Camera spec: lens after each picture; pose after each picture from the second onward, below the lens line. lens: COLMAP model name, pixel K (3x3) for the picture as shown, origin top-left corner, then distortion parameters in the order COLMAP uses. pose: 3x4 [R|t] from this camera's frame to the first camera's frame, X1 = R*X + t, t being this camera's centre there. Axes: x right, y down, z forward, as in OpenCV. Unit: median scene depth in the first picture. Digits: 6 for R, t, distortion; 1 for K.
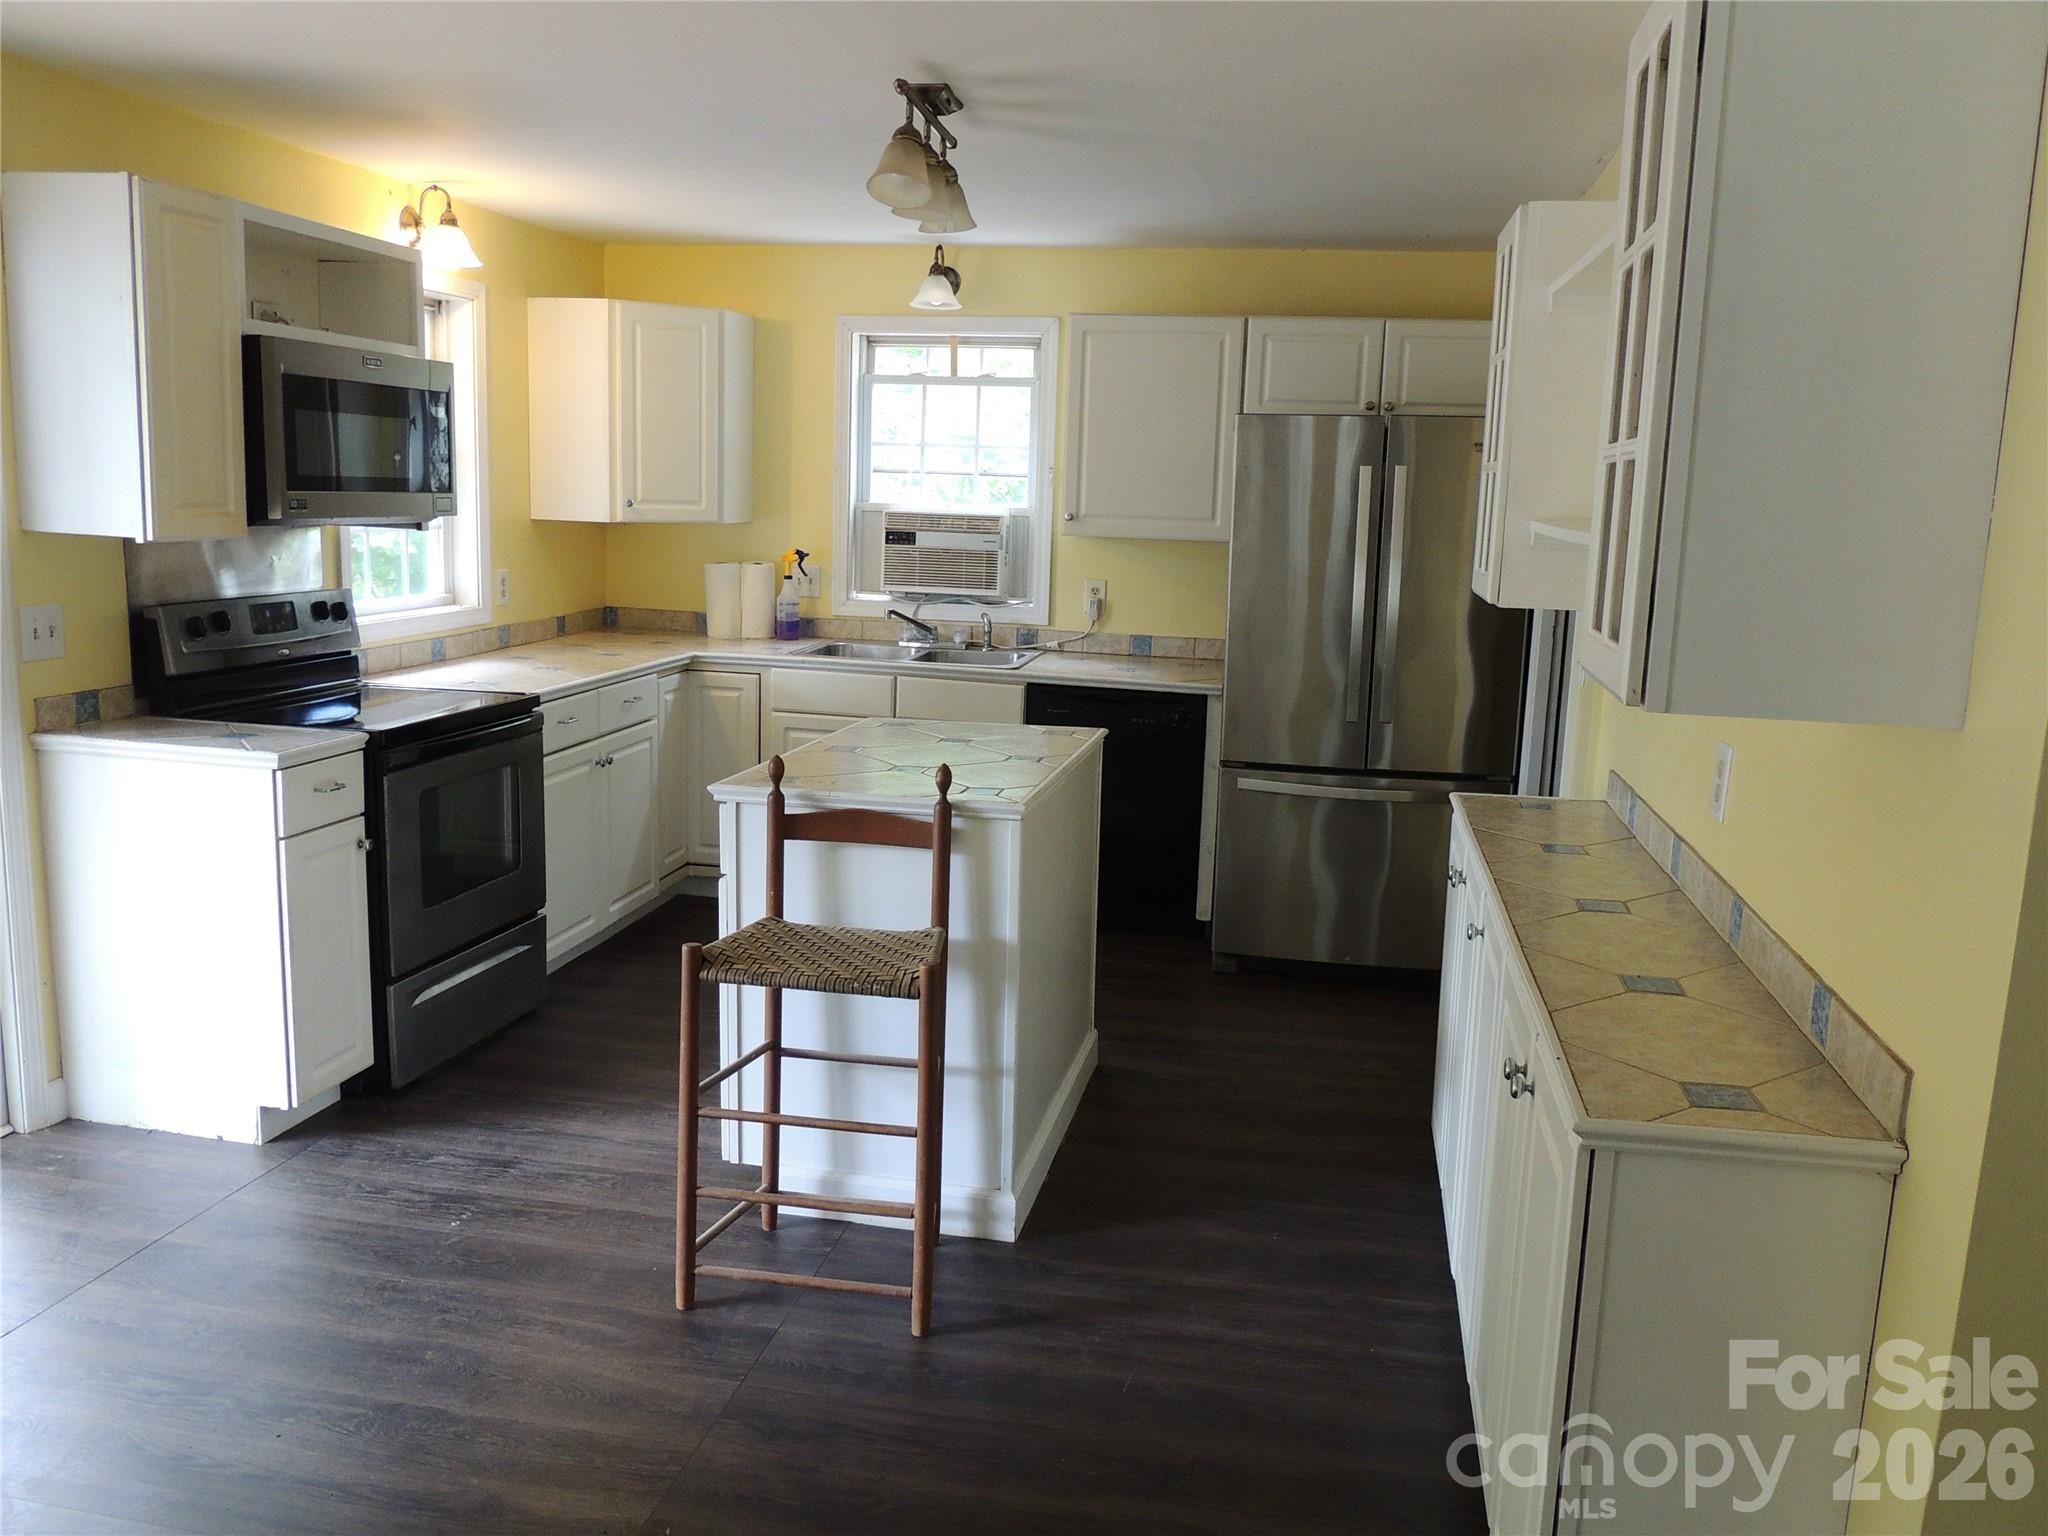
lens RADIAL K [[1617.6, 0, 1031.2], [0, 1617.6, 762.4], [0, 0, 1]] dist [-0.021236, -0.010815]
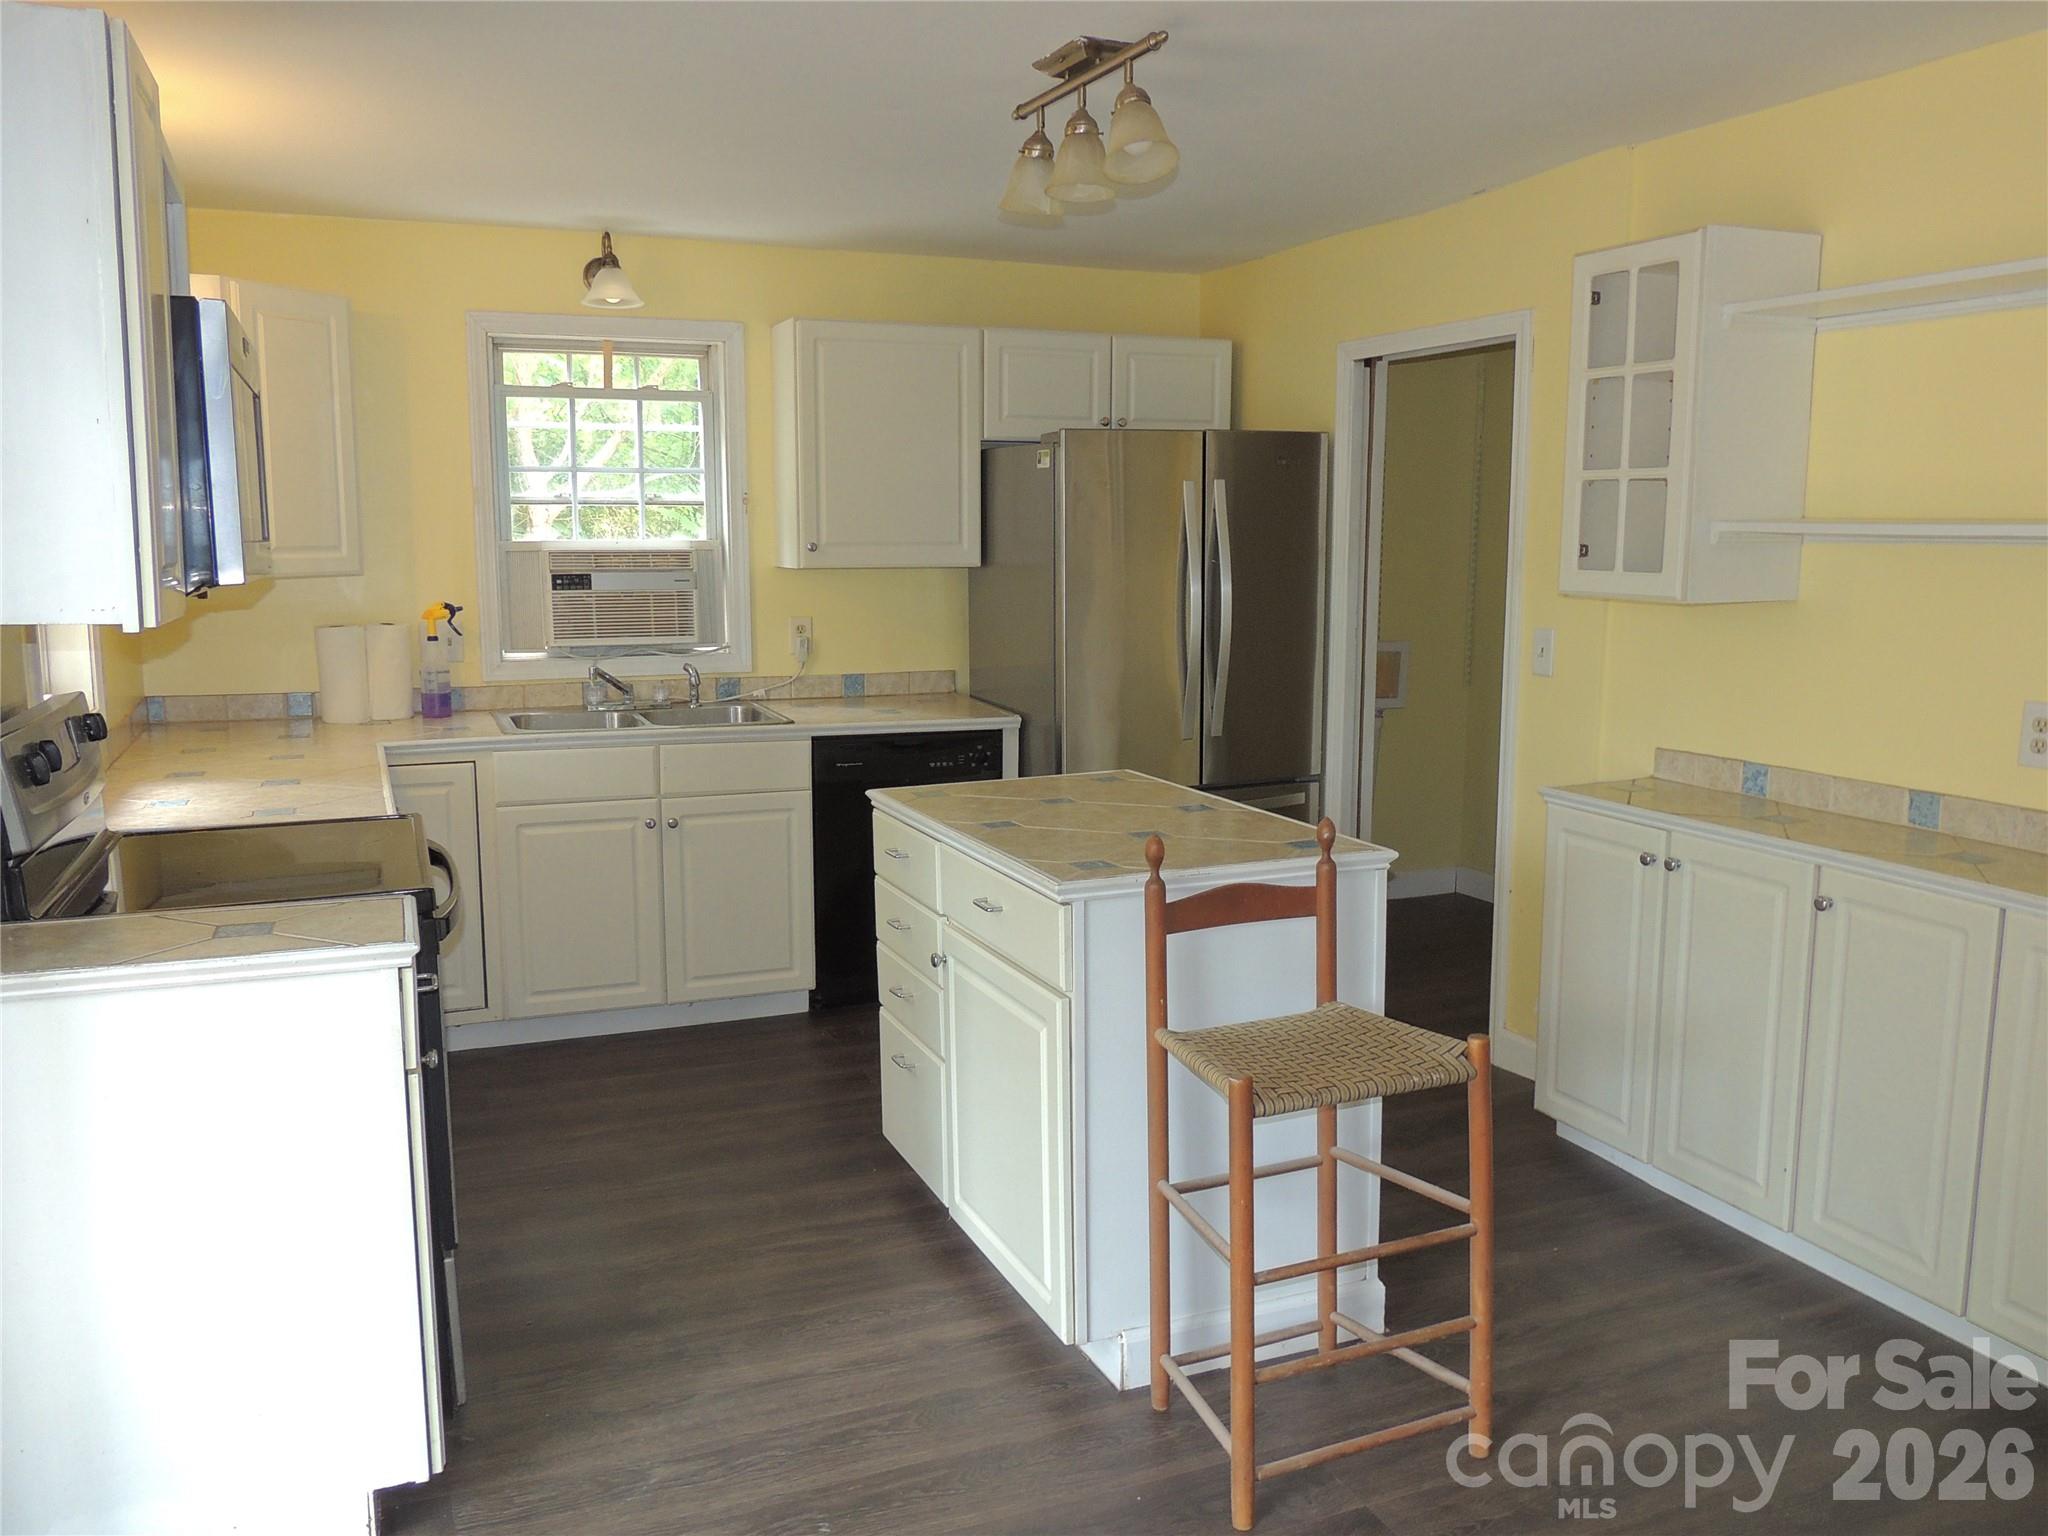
lens RADIAL K [[1617.6, 0, 1021.4], [0, 1617.6, 769.4], [0, 0, 1]] dist [-0.021236, -0.010815]
pose [[0.833231, -0.113618, 0.541125, -0.349572], [0.120977, 0.992410, 0.022090, -0.033807], [-0.539528, 0.047058, 0.840652, 0.183960]]
